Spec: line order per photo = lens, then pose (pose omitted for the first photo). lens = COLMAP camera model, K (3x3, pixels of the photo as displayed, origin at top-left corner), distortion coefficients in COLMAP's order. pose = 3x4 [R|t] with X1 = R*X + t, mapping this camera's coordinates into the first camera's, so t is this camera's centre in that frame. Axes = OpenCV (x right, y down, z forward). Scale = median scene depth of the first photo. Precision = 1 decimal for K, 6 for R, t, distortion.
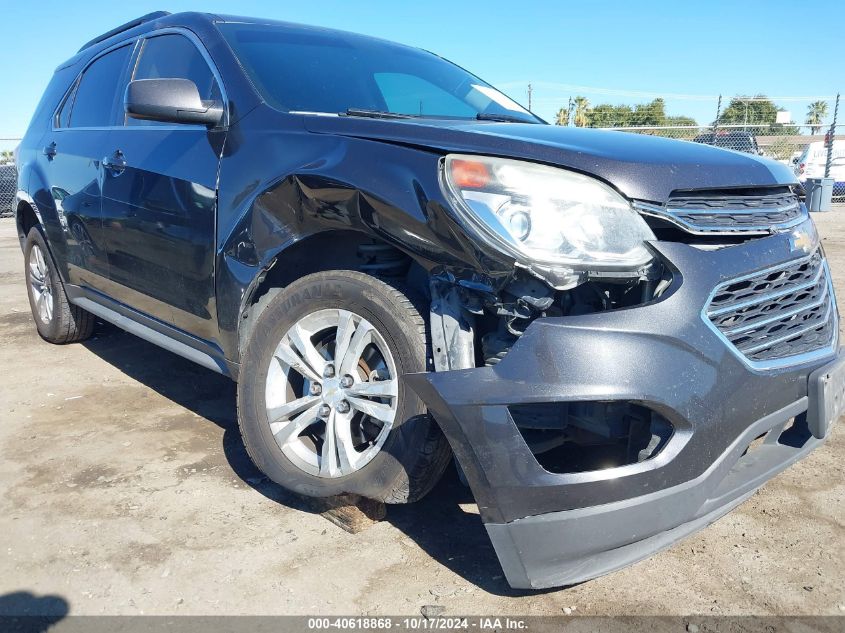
lens RADIAL K [[628.7, 0, 422.5], [0, 628.7, 316.5], [0, 0, 1]] dist [-0.002484, -0.007491]
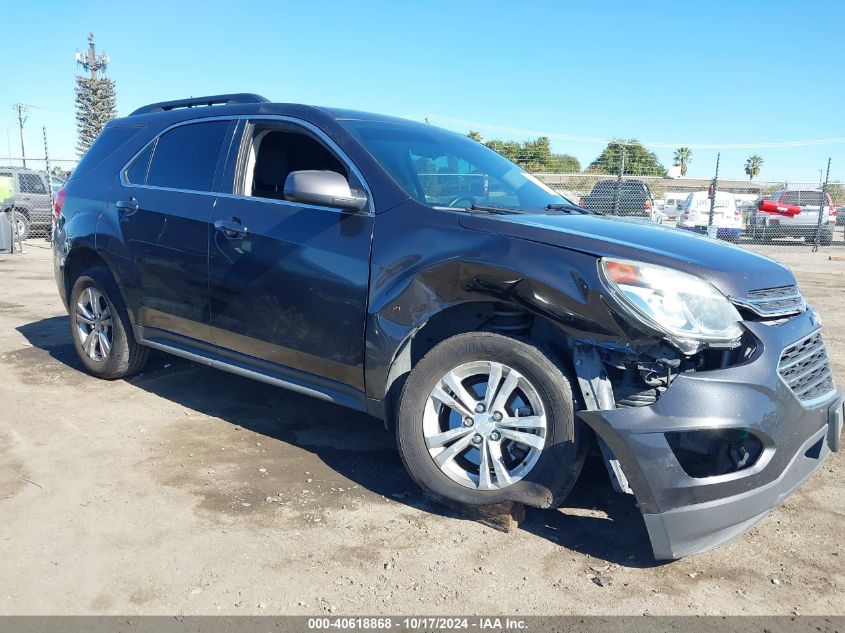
lens RADIAL K [[618.0, 0, 422.5], [0, 618.0, 316.5], [0, 0, 1]] dist [-0.001341, 0.001263]
pose [[0.988860, 0.012820, 0.148293, -0.491702], [-0.006326, 0.999004, -0.044177, -0.049996], [-0.148712, 0.042747, 0.987956, -0.279668]]
